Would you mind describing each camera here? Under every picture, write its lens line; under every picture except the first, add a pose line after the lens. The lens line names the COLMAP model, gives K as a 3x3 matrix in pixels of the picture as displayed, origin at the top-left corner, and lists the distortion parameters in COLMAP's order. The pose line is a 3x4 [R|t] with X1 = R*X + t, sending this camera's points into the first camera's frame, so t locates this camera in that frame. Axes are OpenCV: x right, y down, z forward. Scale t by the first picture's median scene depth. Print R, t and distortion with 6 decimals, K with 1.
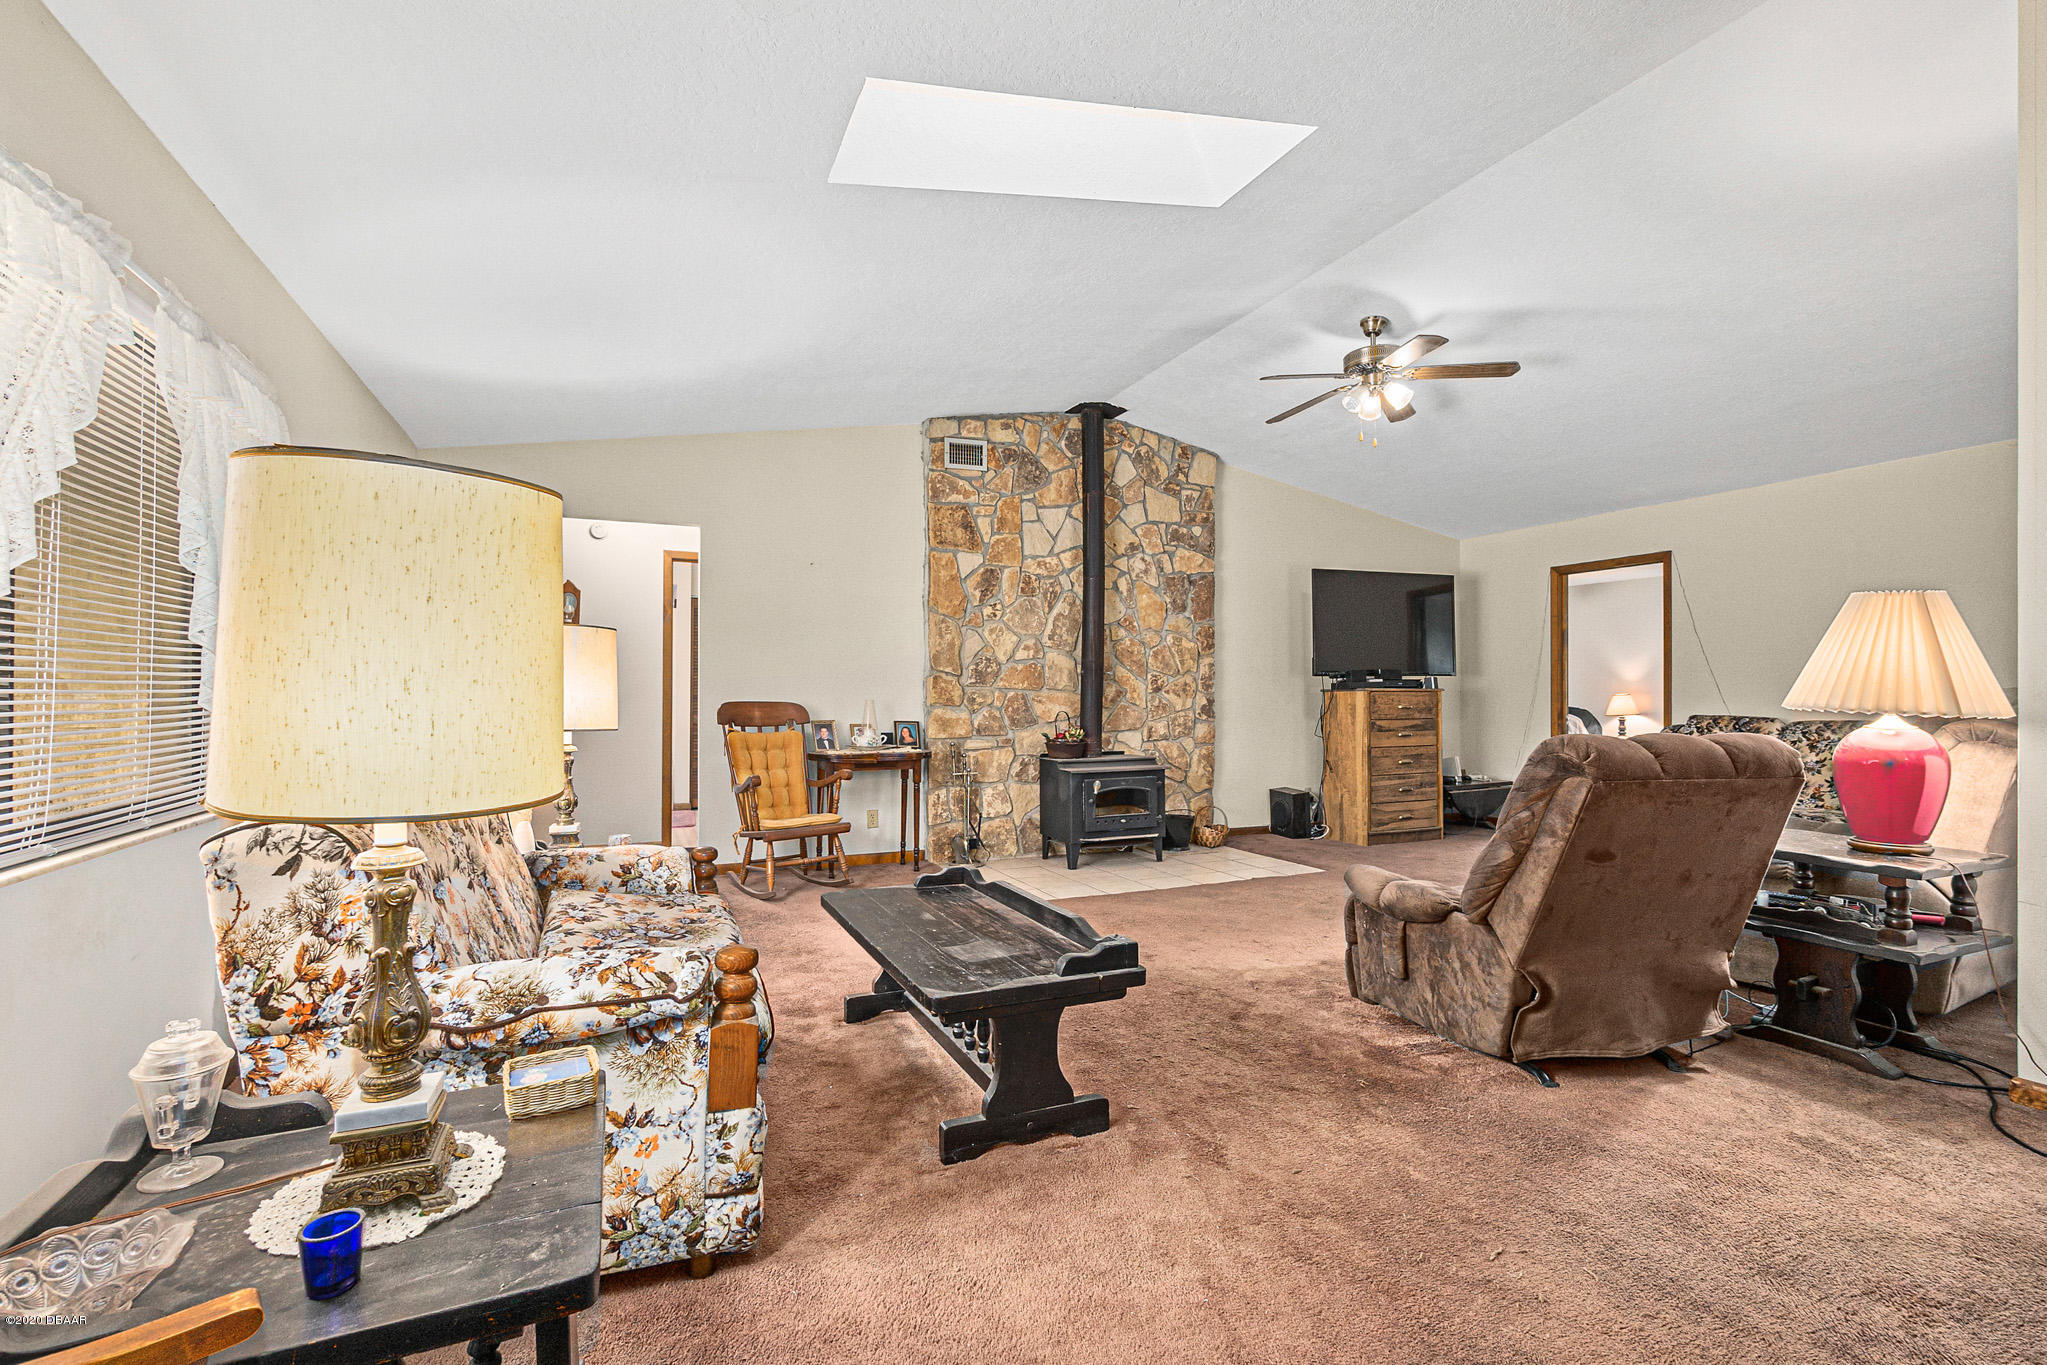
lens RADIAL K [[881.9, 0, 1022.8], [0, 881.9, 683.7], [0, 0, 1]] dist [-0.001728, 0.000064]
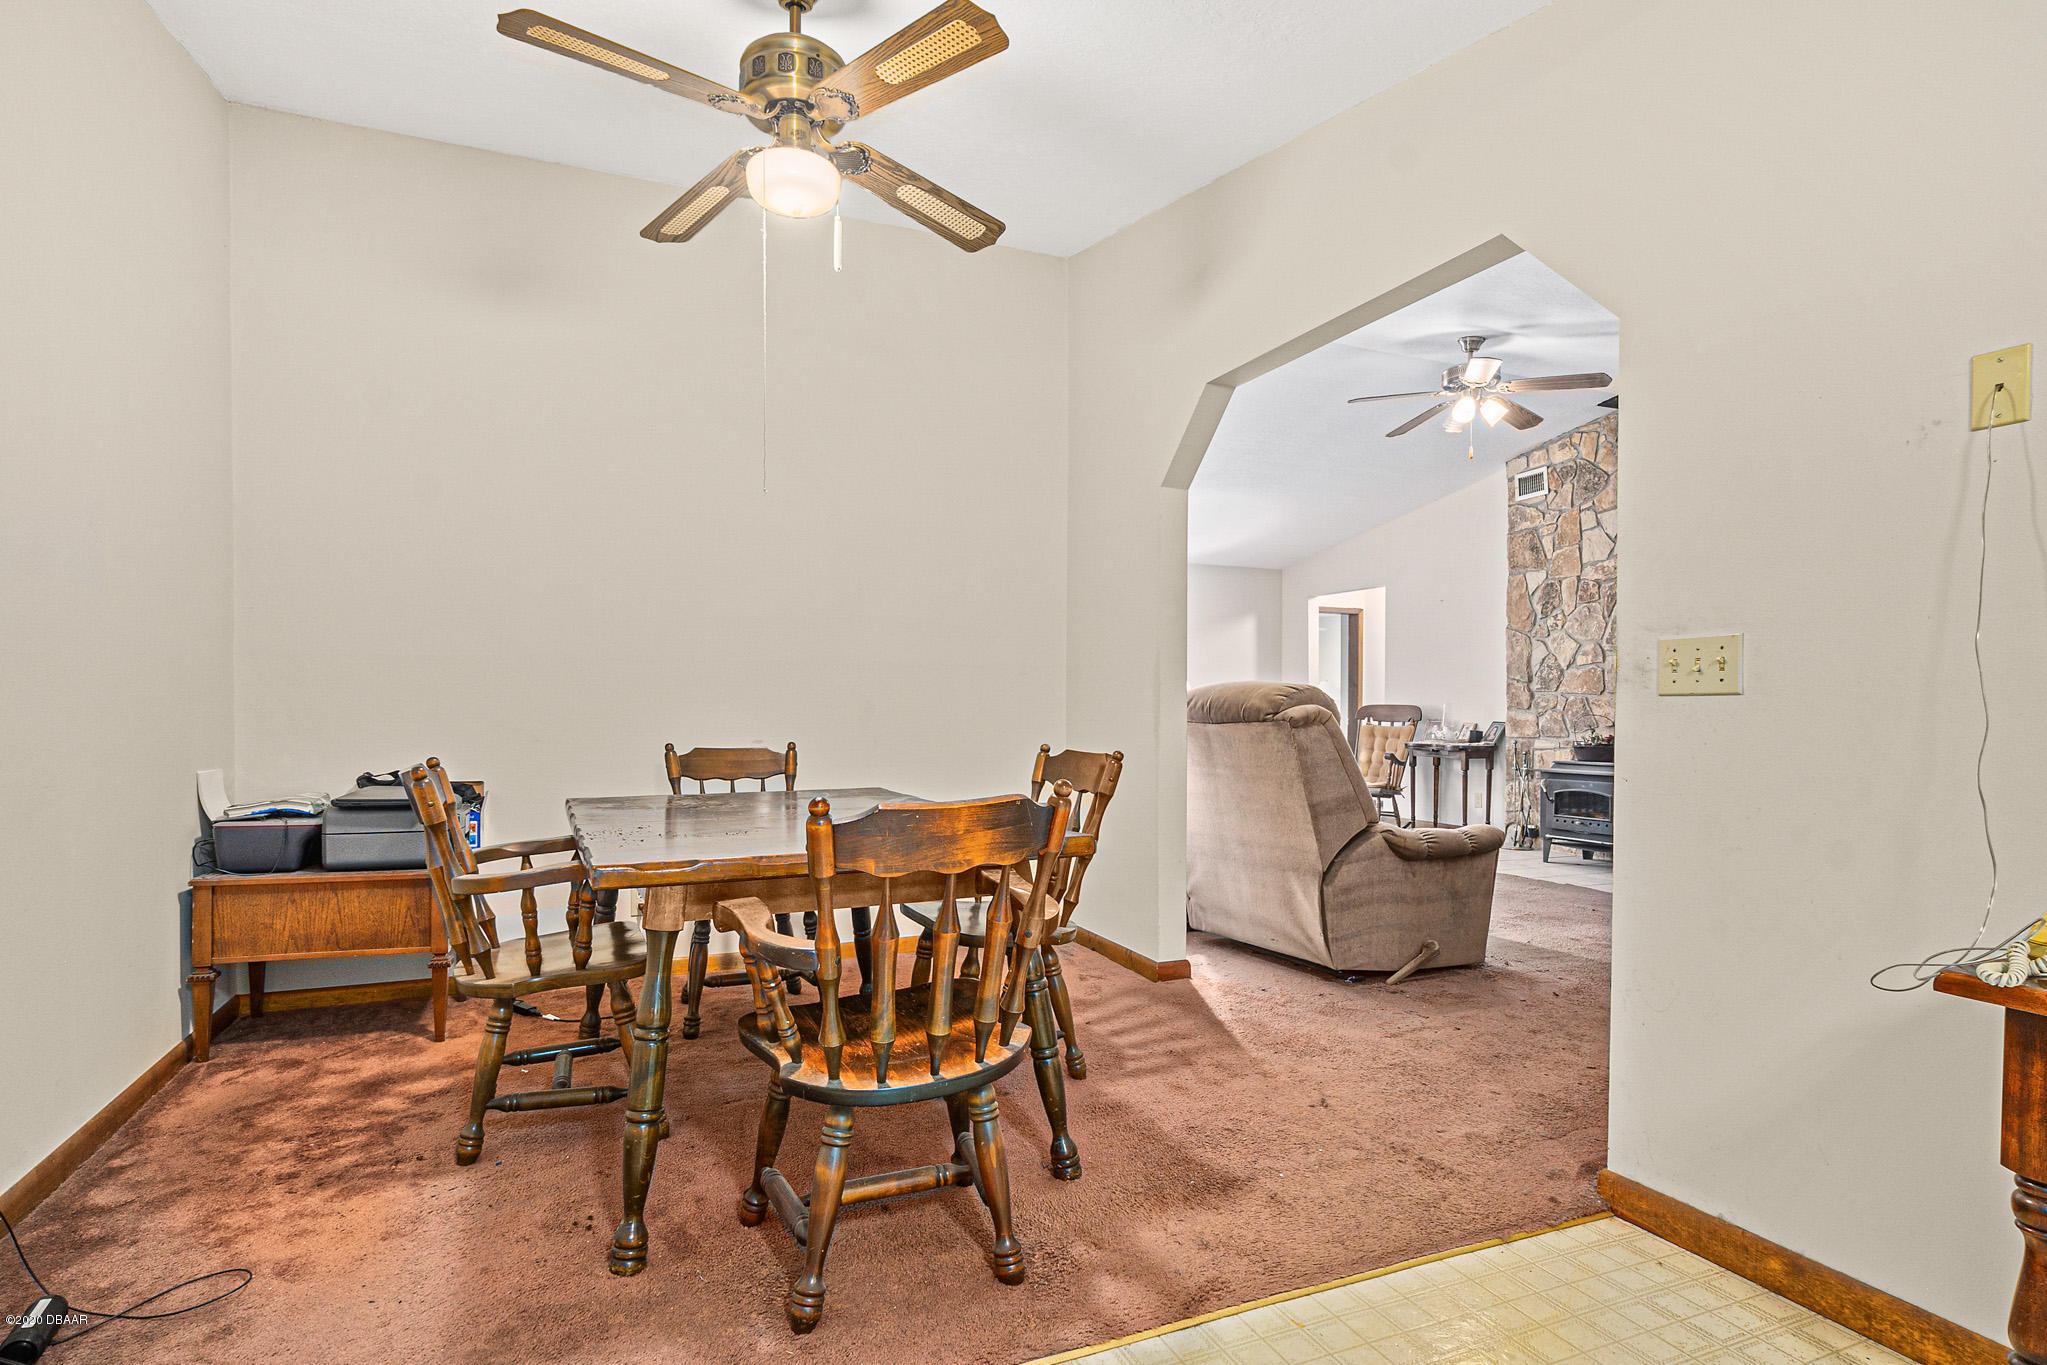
lens RADIAL K [[1056.7, 0, 1023.6], [0, 1056.7, 694.0], [0, 0, 1]] dist [0.000594, 0.000051]
pose [[-0.011934, -0.007477, -0.999901, 1.274247], [0.006201, 0.999952, -0.007552, 0.012398], [0.999910, -0.006290, -0.011887, 0.368244]]
